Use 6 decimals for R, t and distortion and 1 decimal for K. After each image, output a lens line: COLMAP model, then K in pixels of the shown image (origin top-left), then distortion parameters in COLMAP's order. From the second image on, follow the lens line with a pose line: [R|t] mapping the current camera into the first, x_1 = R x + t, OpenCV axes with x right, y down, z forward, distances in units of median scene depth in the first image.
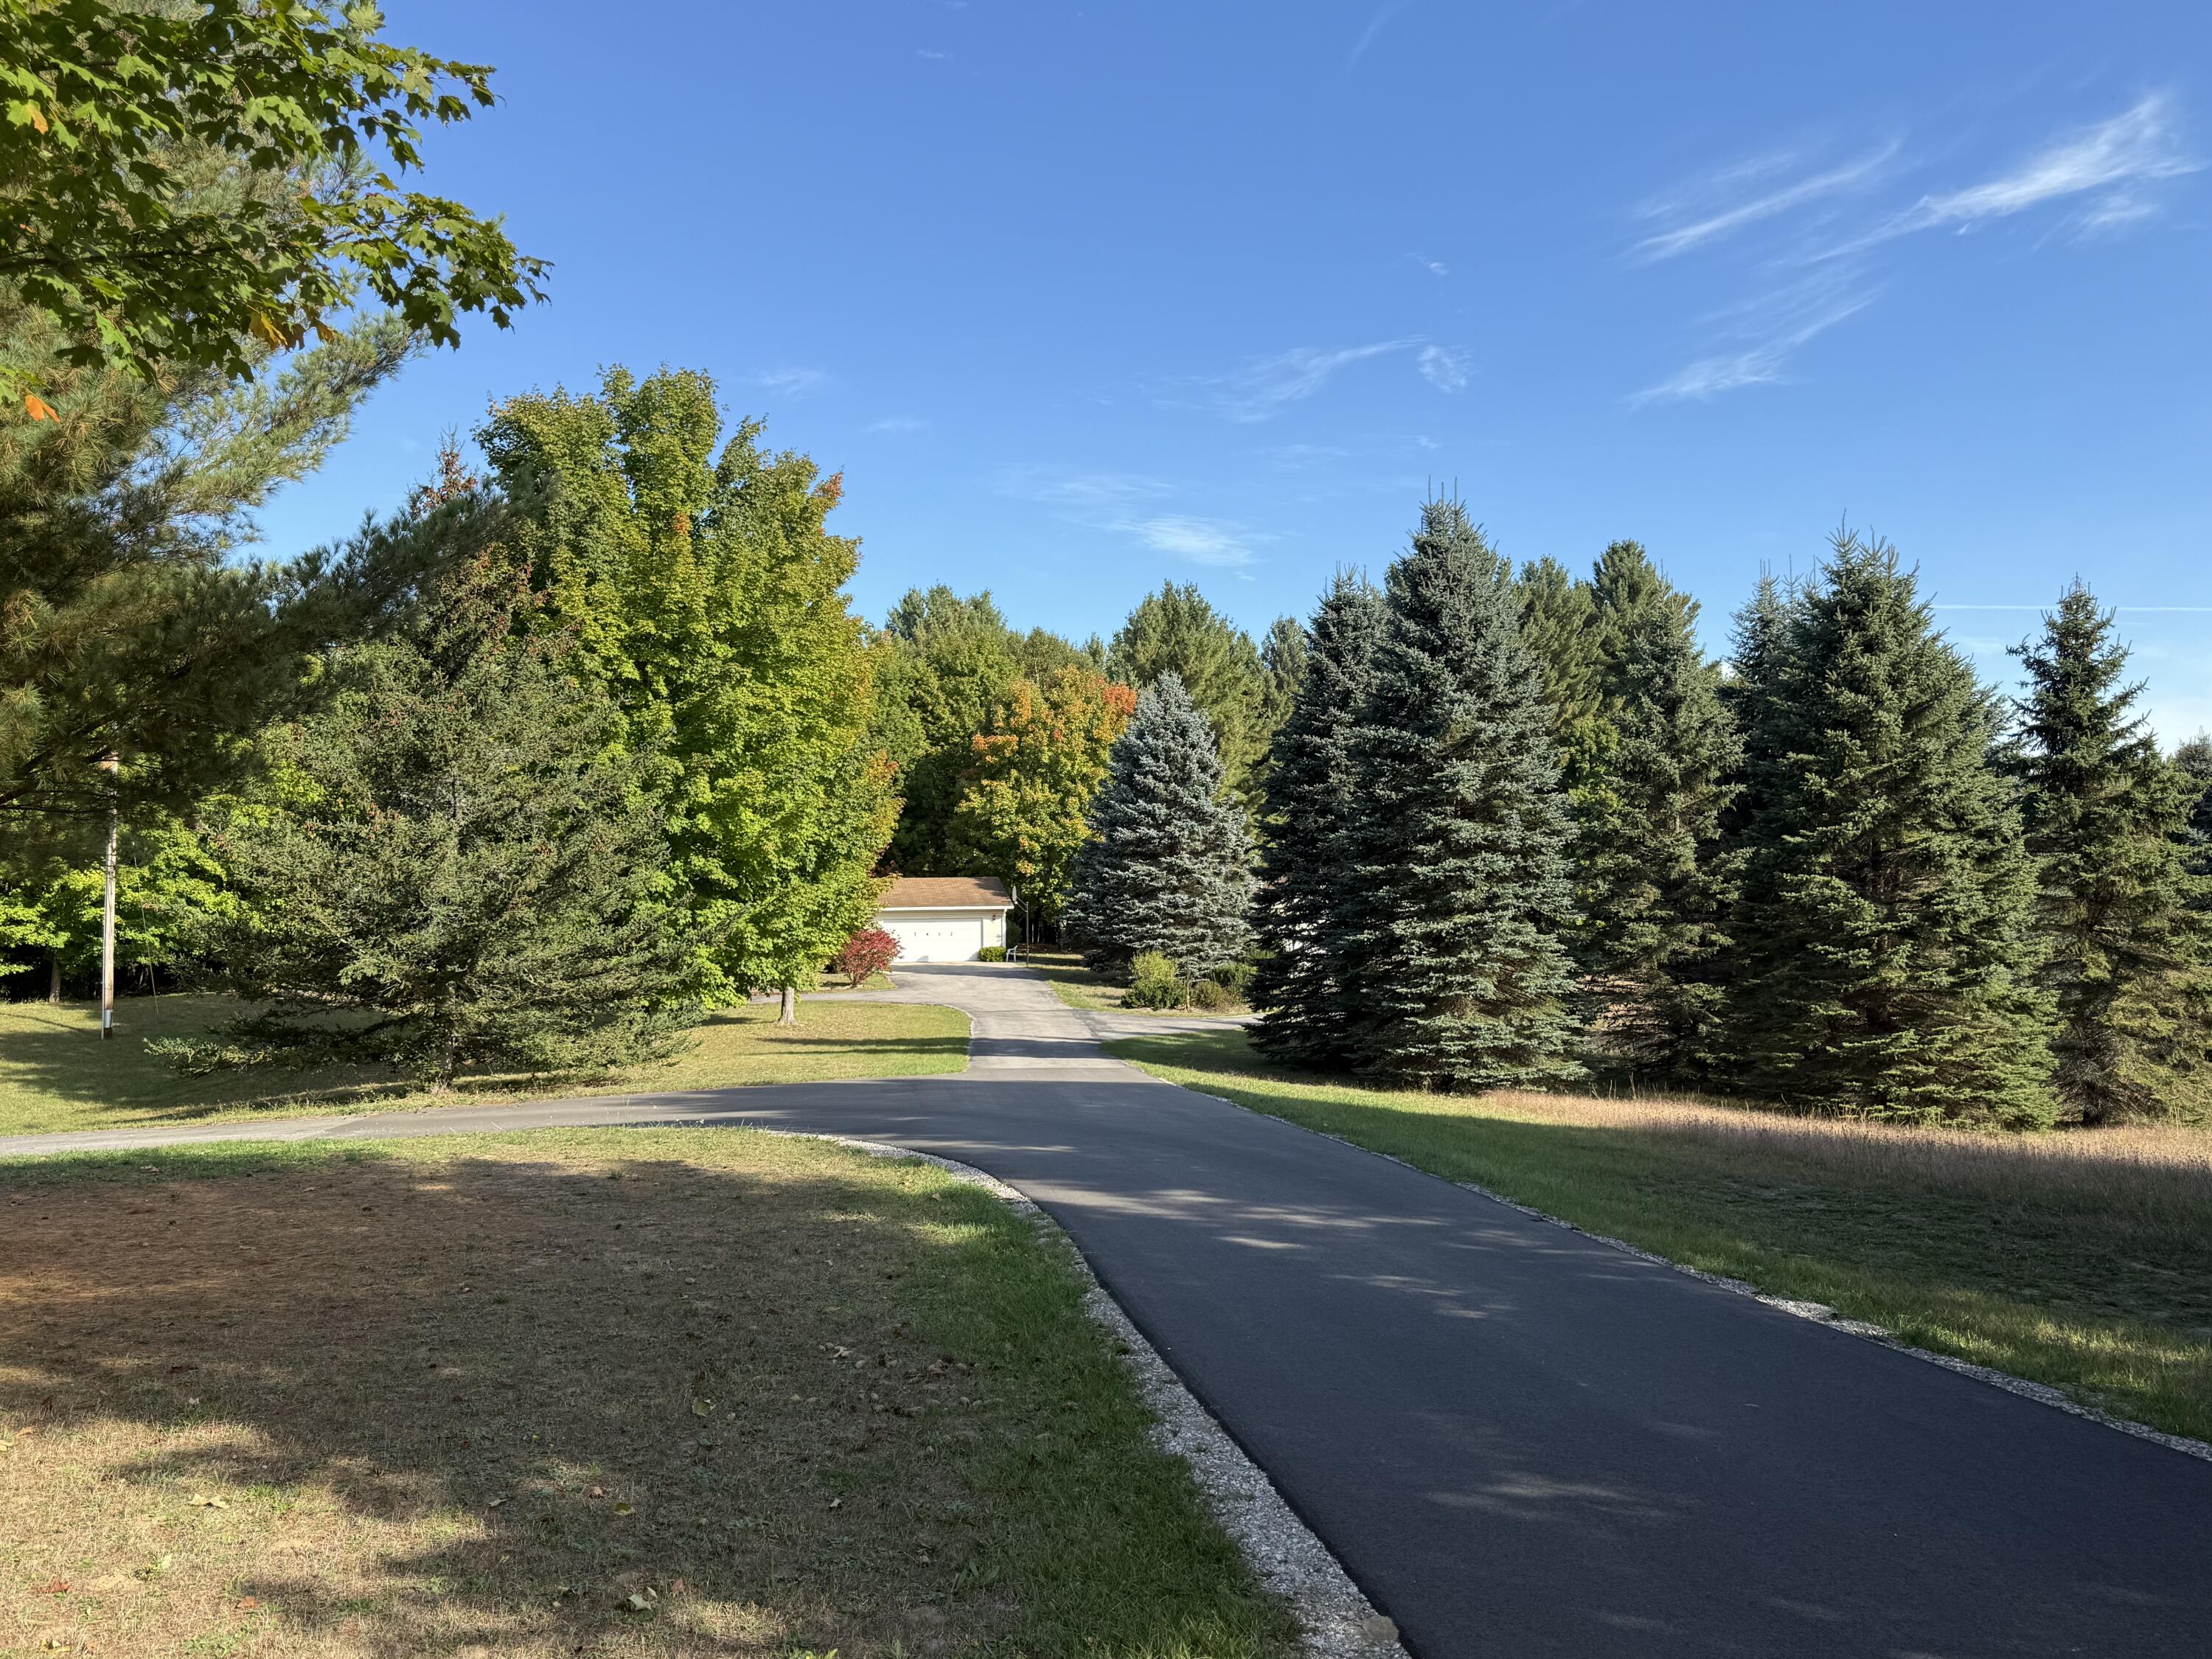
lens RADIAL K [[1736.4, 0, 1106.2], [0, 1736.4, 827.7], [0, 0, 1]] dist [0.002945, -0.000400]
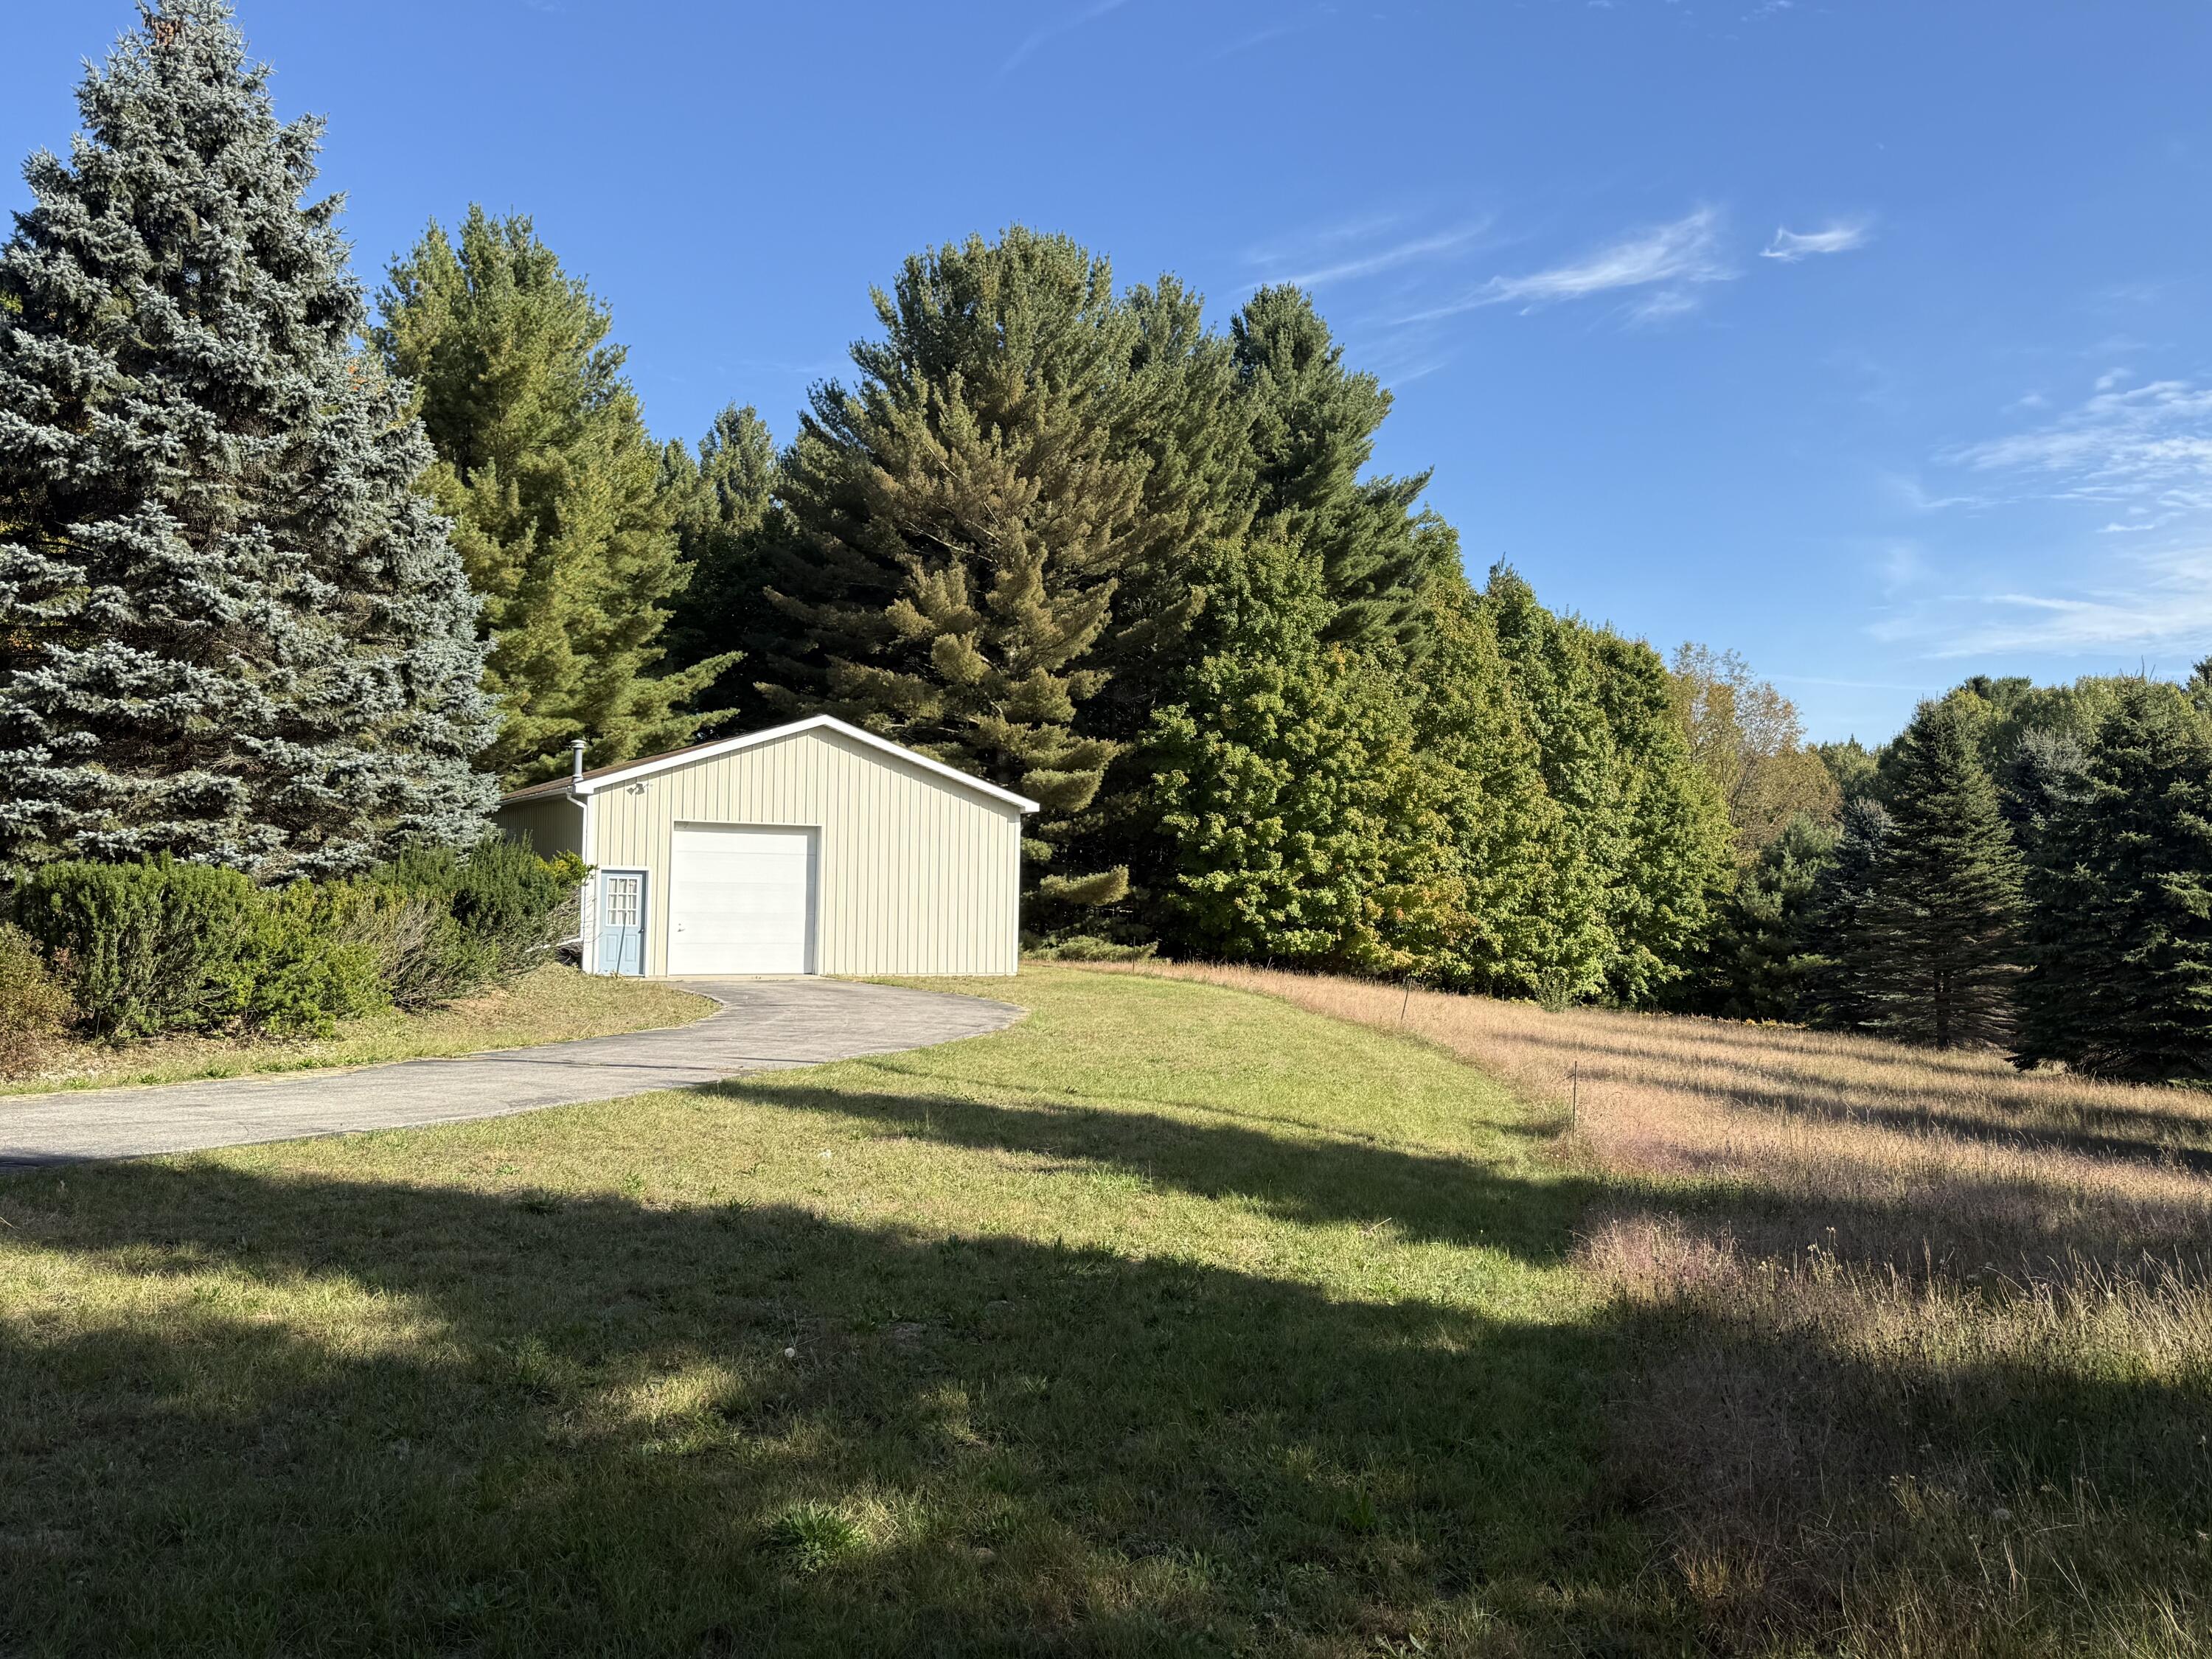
lens RADIAL K [[1780.8, 0, 1107.4], [0, 1780.8, 827.6], [0, 0, 1]] dist [-0.011798, -0.011231]
pose [[0.961891, 0.028632, 0.271932, 0.113889], [-0.025663, 0.999566, -0.014469, 0.065270], [-0.272228, 0.006939, 0.962208, 0.654708]]
